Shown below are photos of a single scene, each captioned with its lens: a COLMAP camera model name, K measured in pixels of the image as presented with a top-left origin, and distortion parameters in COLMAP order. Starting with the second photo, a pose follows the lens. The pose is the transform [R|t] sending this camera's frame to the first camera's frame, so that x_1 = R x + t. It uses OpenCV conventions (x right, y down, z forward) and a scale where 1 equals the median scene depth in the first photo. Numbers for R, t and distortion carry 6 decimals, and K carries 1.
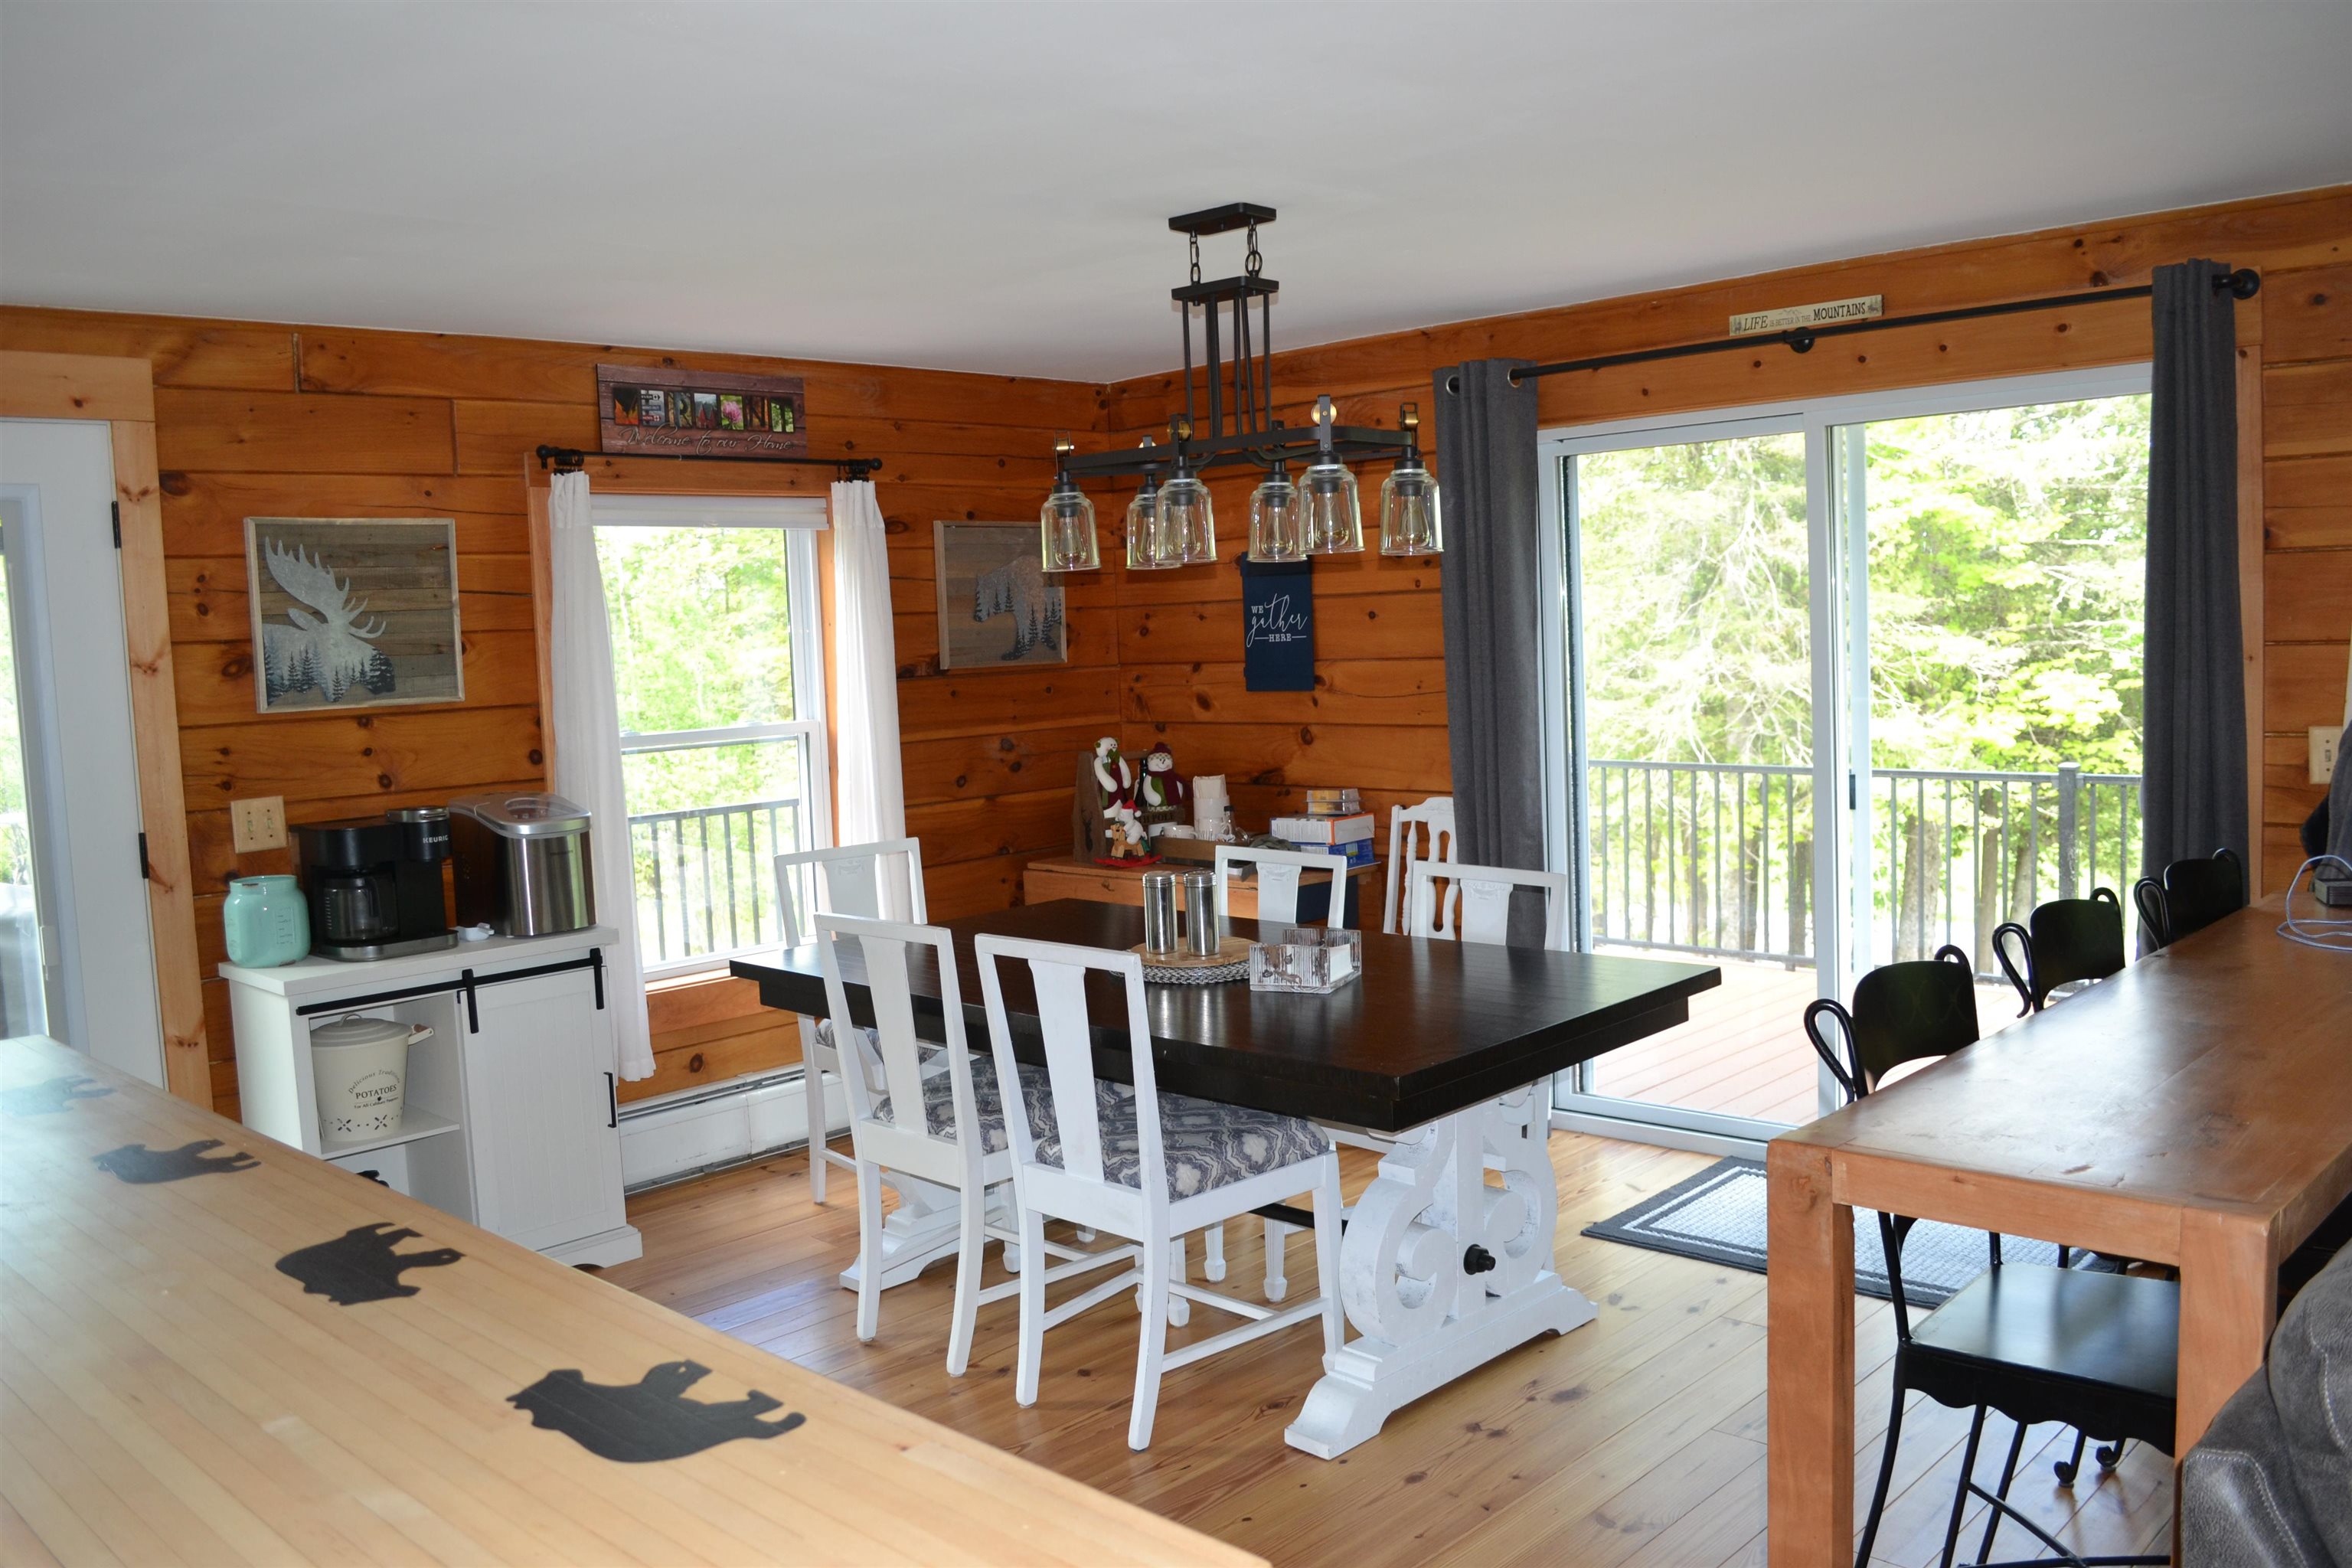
lens RADIAL K [[1885.5, 0, 1169.5], [0, 1885.5, 784.6], [0, 0, 1]] dist [-0.079386, 0.006543]
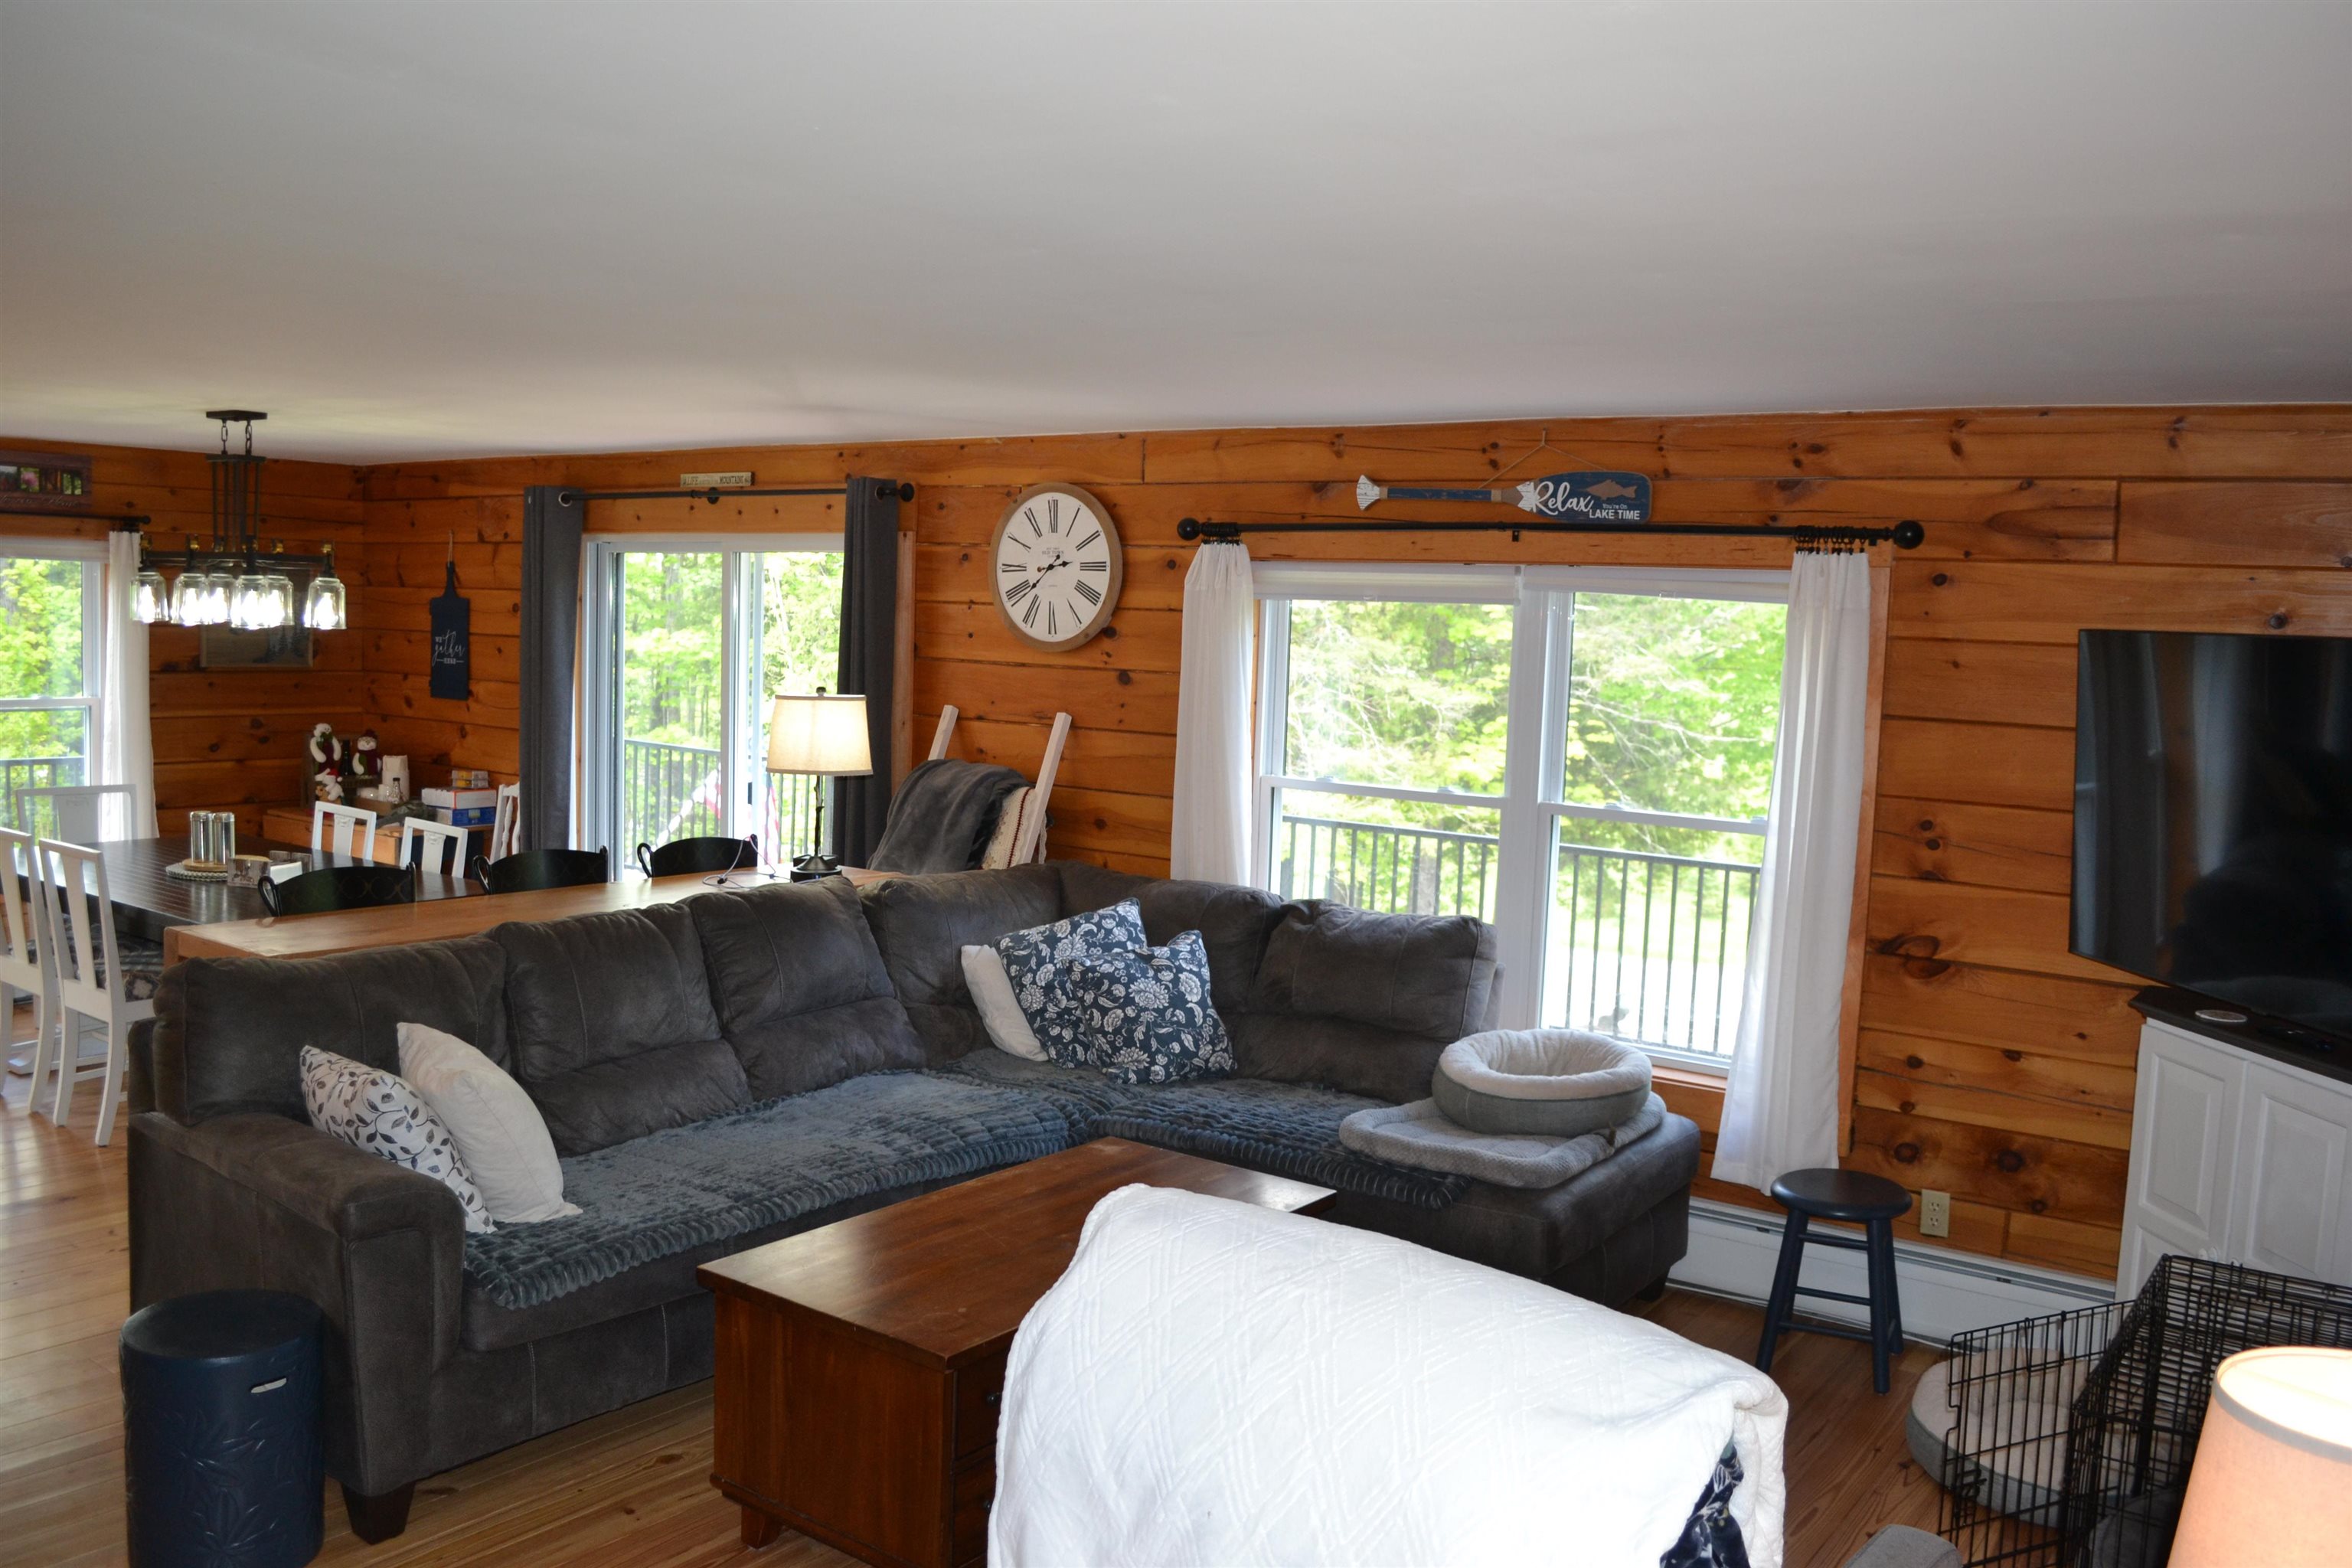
lens RADIAL K [[1885.5, 0, 1181.9], [0, 1885.5, 781.6], [0, 0, 1]] dist [-0.079386, 0.006543]
pose [[0.987121, 0.065075, 0.146139, 0.420220], [-0.065320, 0.997859, -0.003131, -0.020276], [-0.146030, -0.006455, 0.989259, -0.478745]]
